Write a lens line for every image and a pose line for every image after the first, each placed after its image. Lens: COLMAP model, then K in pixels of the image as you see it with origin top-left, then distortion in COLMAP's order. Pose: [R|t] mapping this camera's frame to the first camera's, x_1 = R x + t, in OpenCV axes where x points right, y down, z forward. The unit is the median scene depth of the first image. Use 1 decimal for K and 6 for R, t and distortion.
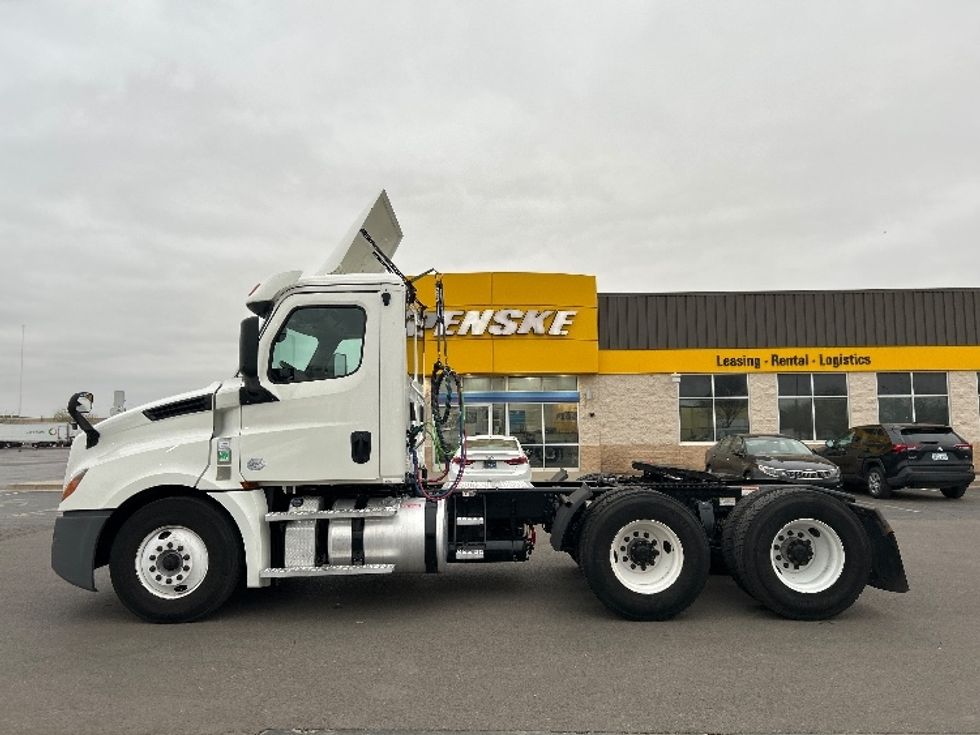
lens RADIAL K [[740.1, 0, 483.2], [0, 740.1, 376.9], [0, 0, 1]] dist [0.050963, -0.036728]
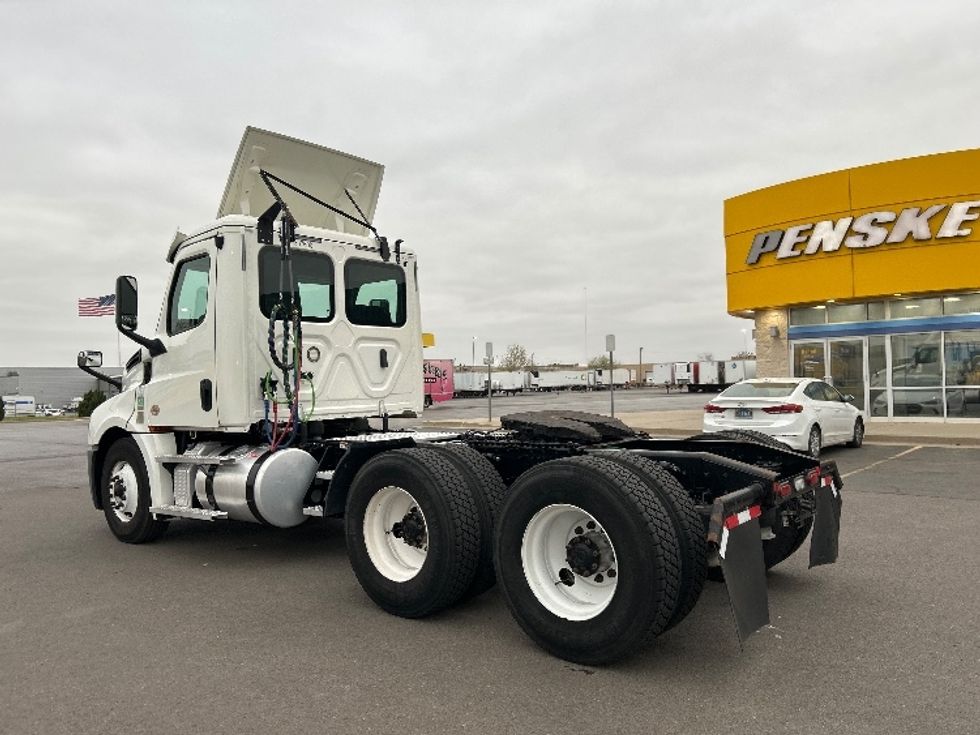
lens RADIAL K [[740.1, 0, 484.8], [0, 740.1, 370.2], [0, 0, 1]] dist [0.050963, -0.036728]
pose [[0.766938, -0.022045, -0.641343, 0.221372], [0.065221, 0.996912, 0.043726, 0.011803], [0.638398, -0.075365, 0.766008, 0.132812]]
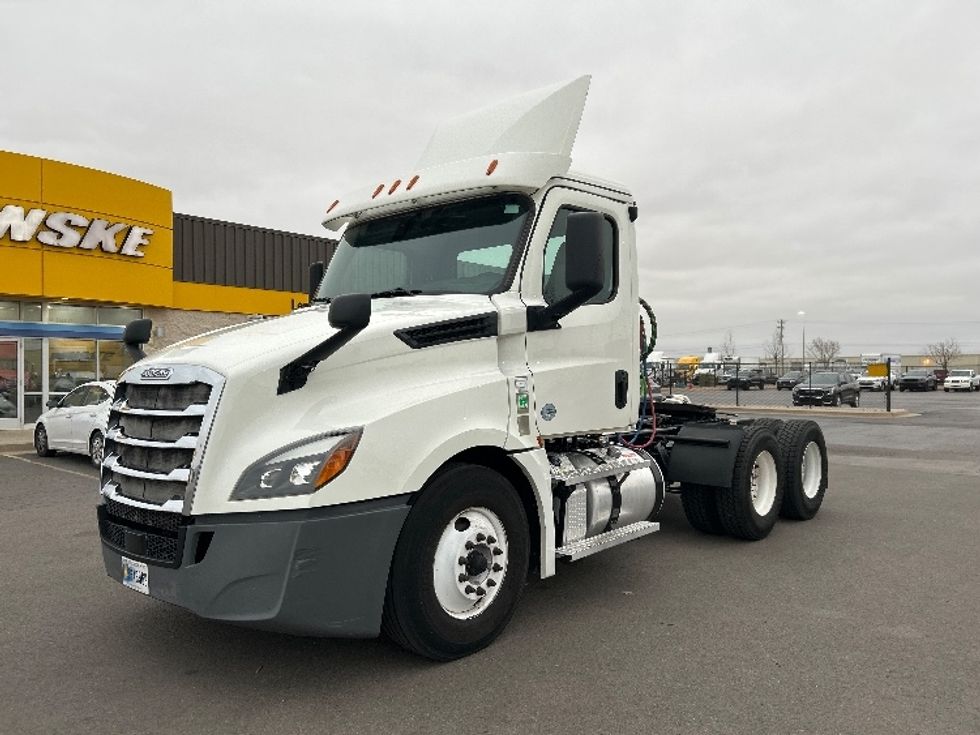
lens RADIAL K [[740.1, 0, 505.1], [0, 740.1, 373.4], [0, 0, 1]] dist [0.050963, -0.036728]
pose [[0.653268, 0.010339, 0.757056, -0.251918], [-0.060057, 0.997464, 0.038201, 0.015239], [-0.754741, -0.070422, 0.652232, 0.158295]]
